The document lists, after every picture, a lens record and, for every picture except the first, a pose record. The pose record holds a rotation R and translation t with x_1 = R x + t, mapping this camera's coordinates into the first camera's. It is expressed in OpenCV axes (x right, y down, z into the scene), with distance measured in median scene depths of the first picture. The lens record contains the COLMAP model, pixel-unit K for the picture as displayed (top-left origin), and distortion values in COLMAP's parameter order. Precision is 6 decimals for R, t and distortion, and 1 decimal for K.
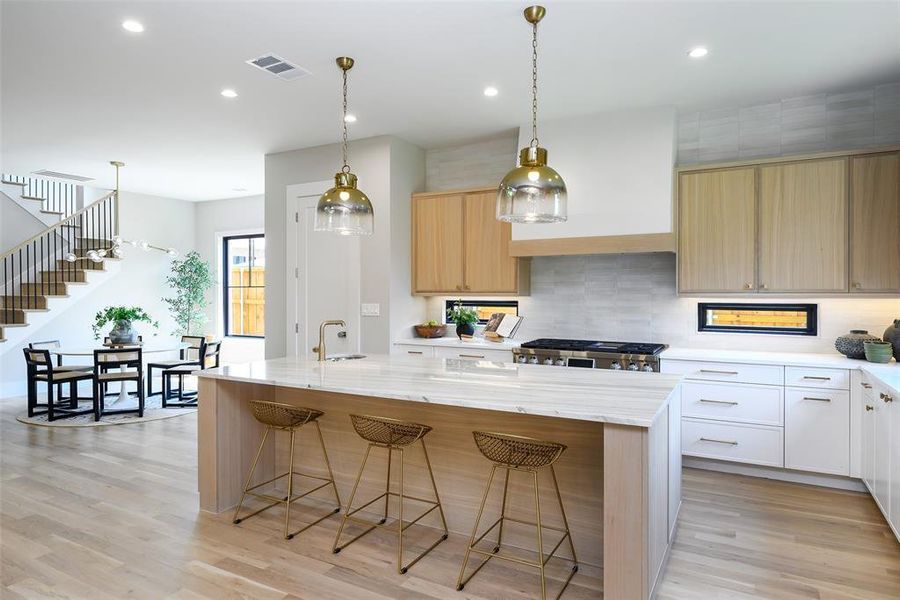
lens RADIAL K [[522.7, 0, 448.5], [0, 522.7, 298.1], [0, 0, 1]] dist [0.004080, 0.001588]
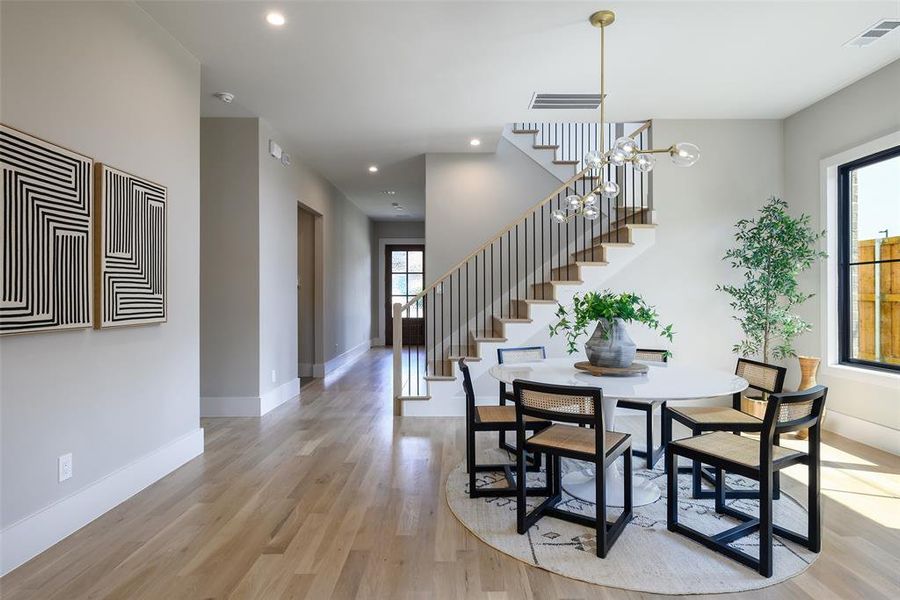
lens RADIAL K [[522.7, 0, 473.0], [0, 522.7, 294.3], [0, 0, 1]] dist [0.004080, 0.001588]
pose [[0.523575, -0.000213, -0.851979, -0.196137], [-0.013877, 0.999865, -0.008778, 0.017751], [0.851867, 0.016419, 0.523502, 0.464246]]
